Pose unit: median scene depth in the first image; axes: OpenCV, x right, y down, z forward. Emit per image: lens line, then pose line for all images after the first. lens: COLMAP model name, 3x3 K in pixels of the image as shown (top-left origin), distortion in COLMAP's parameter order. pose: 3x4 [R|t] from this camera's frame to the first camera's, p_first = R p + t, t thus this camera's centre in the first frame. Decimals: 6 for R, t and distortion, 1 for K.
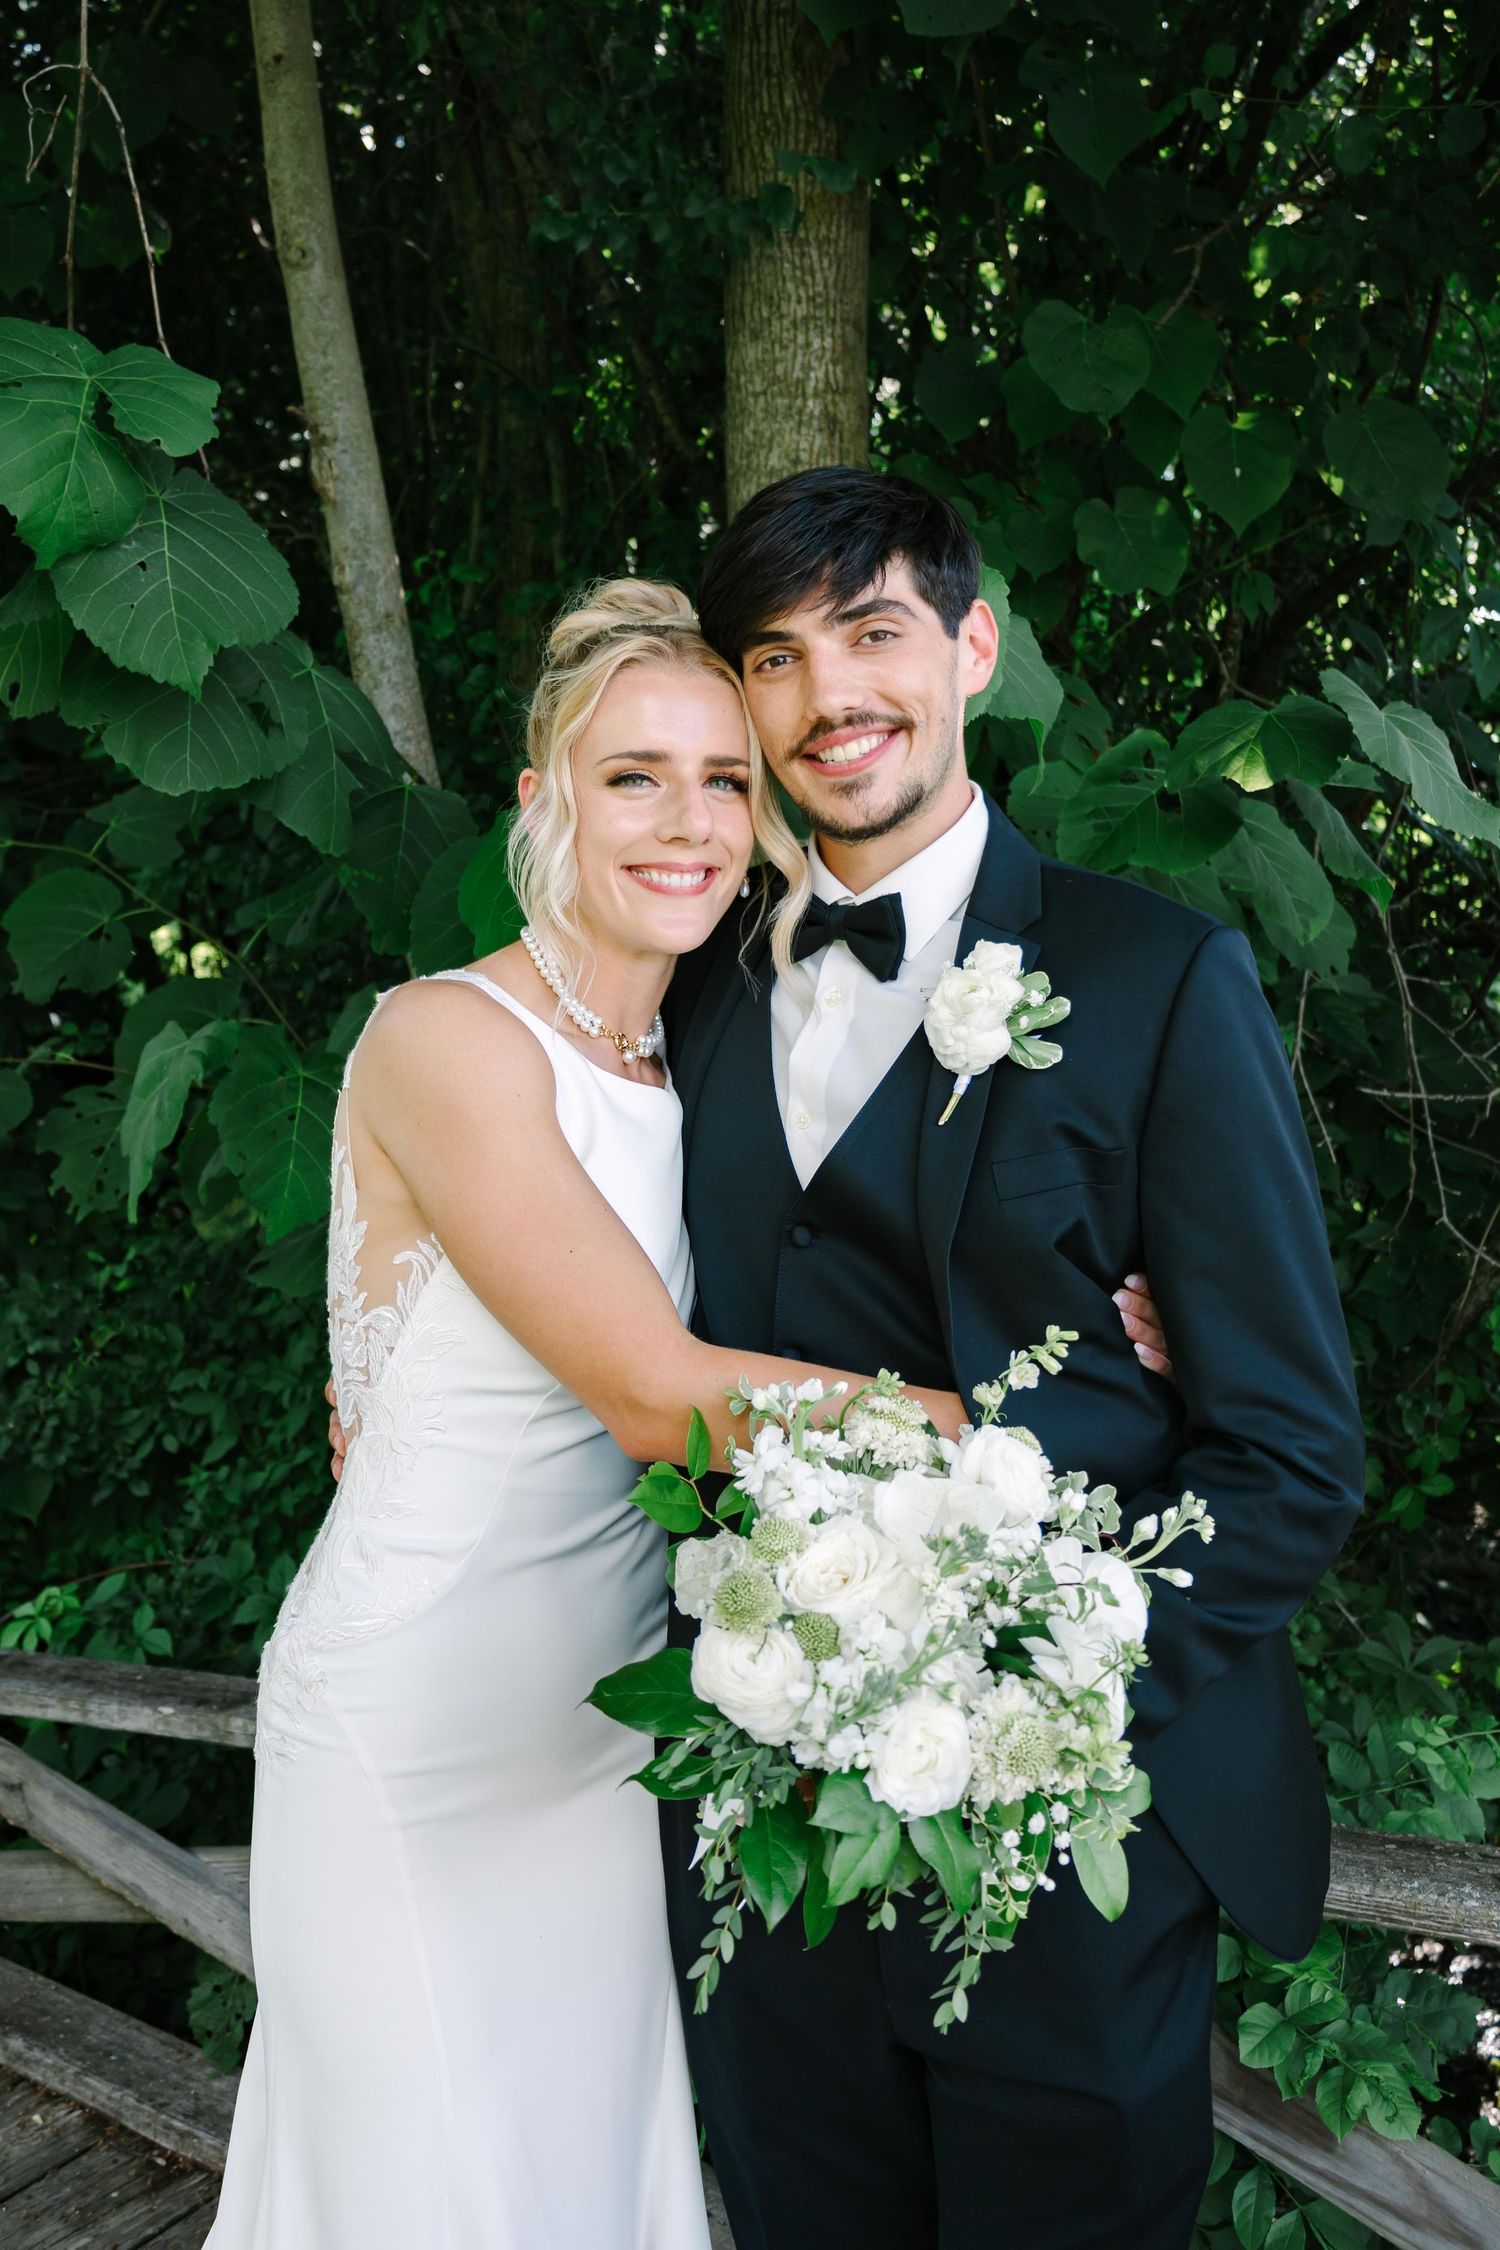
lens RADIAL K [[2090.4, 0, 829.2], [0, 2090.4, 976.8], [0, 0, 1]] dist [-0.002994, -0.006090]
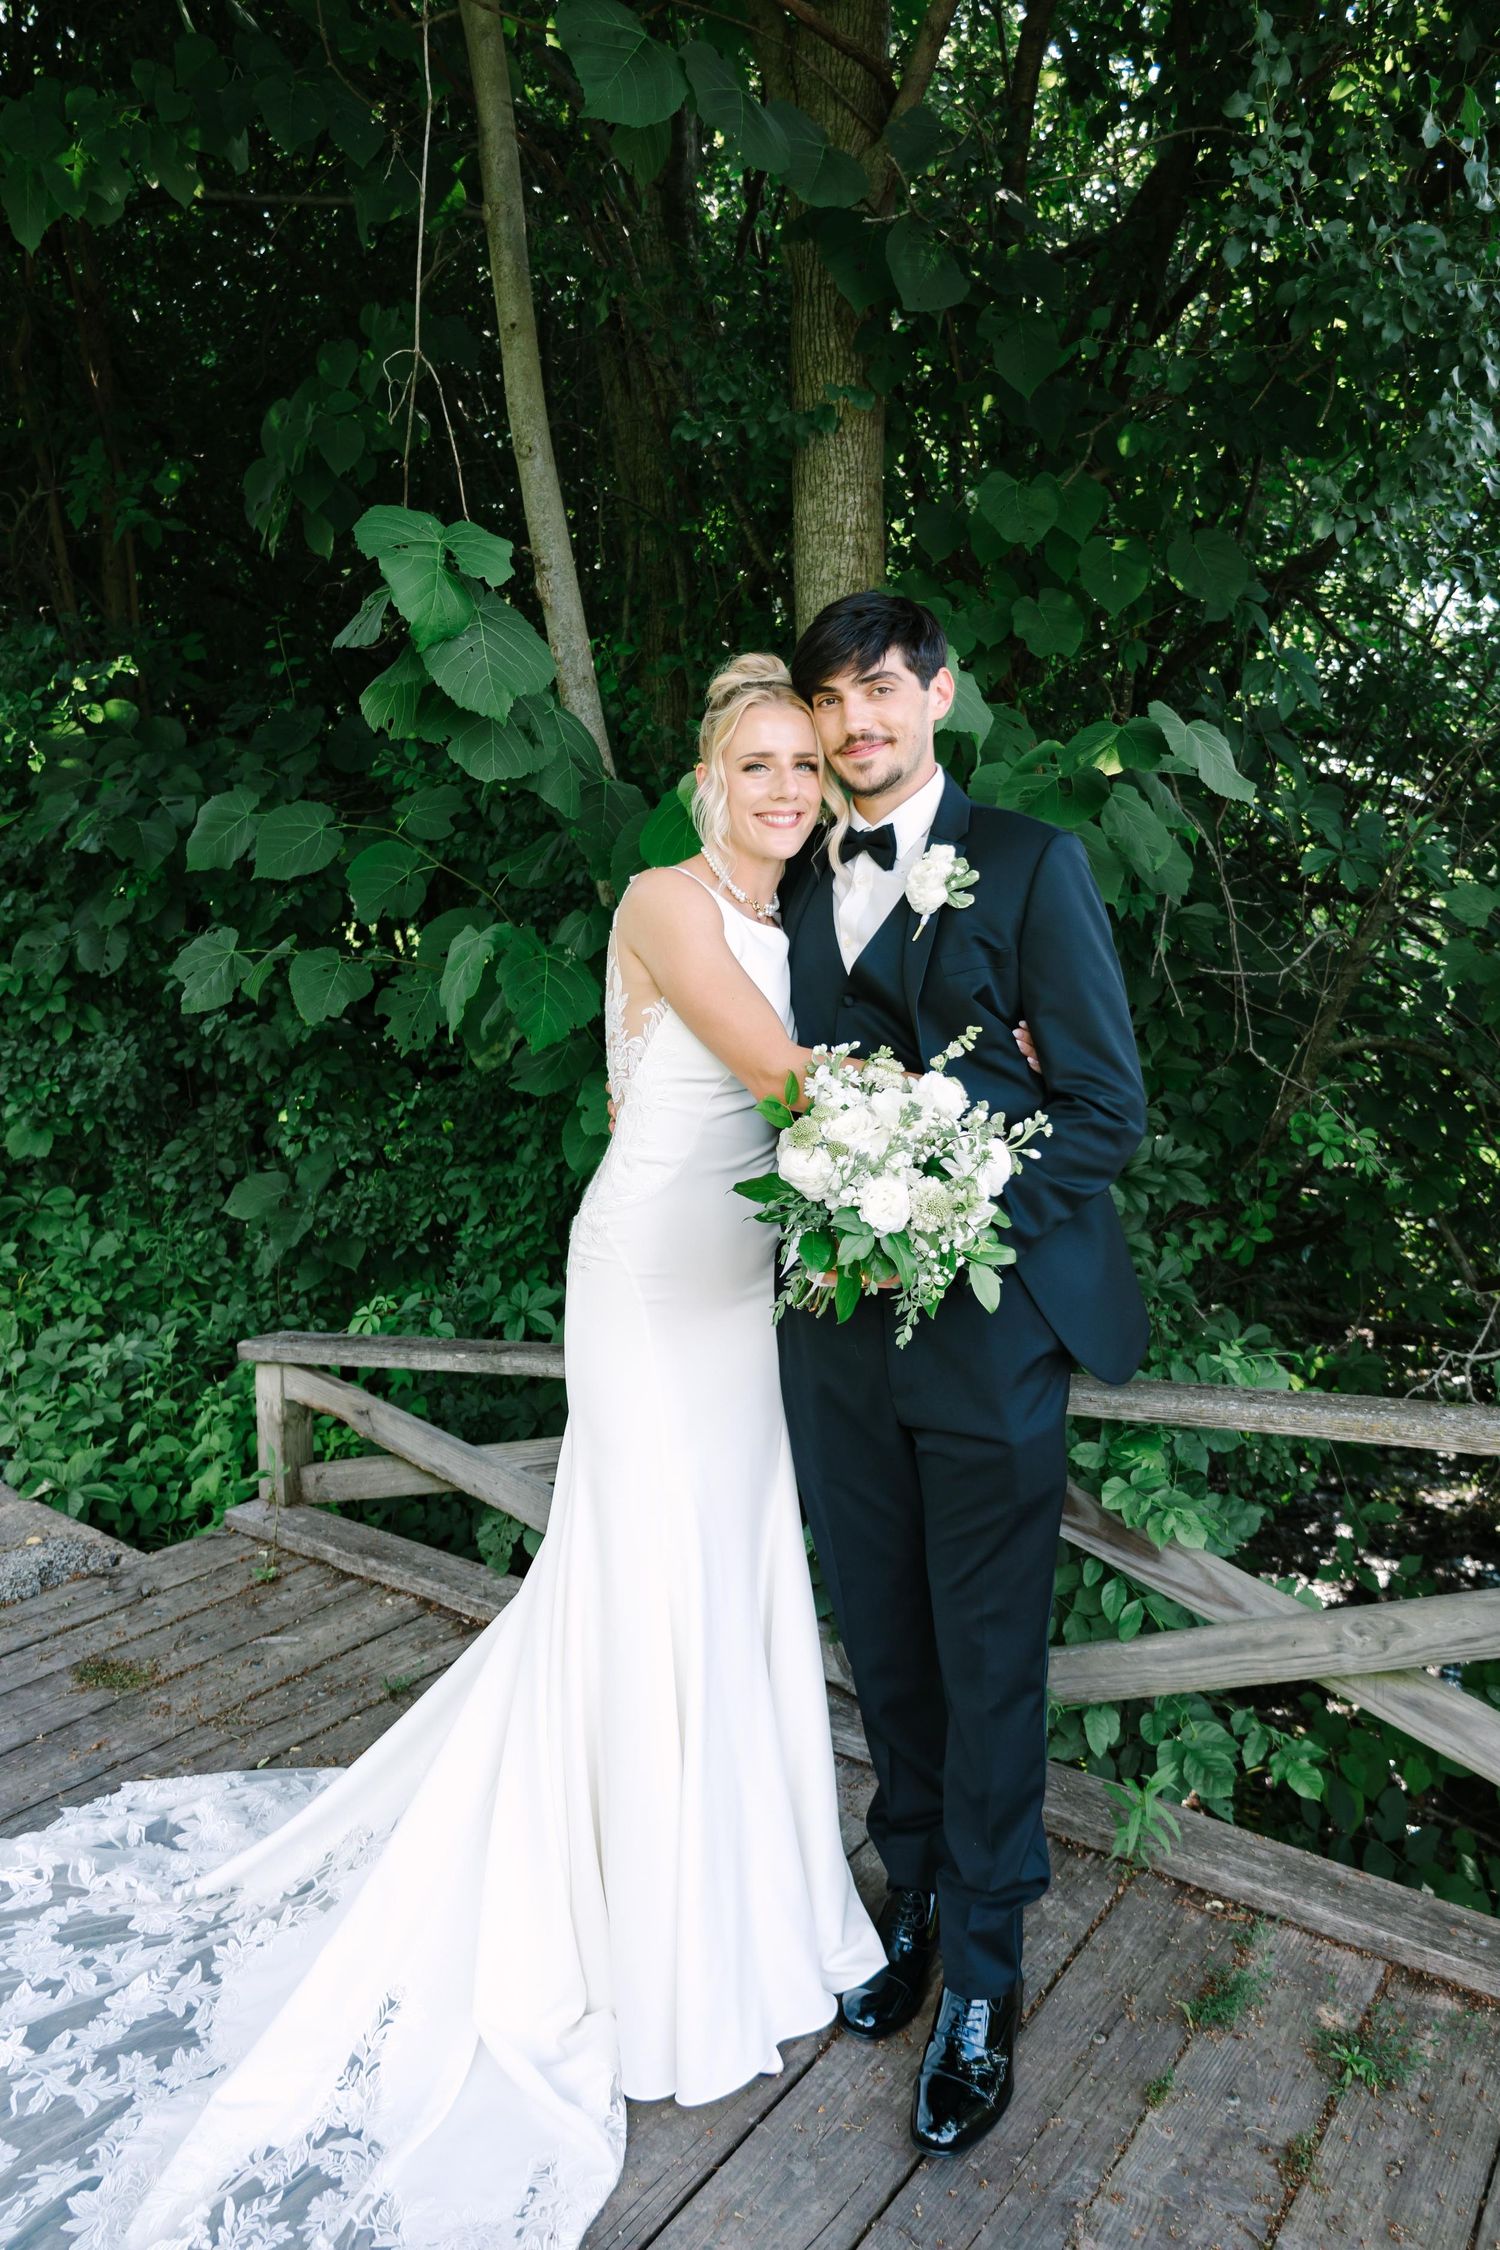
lens RADIAL K [[1577.1, 0, 809.9], [0, 1577.1, 1029.4], [0, 0, 1]] dist [0.019905, -0.001964]
pose [[0.999273, -0.009337, -0.036965, 0.003465], [0.011259, 0.998576, 0.052138, 0.035534], [0.036425, -0.052517, 0.997956, -0.219421]]
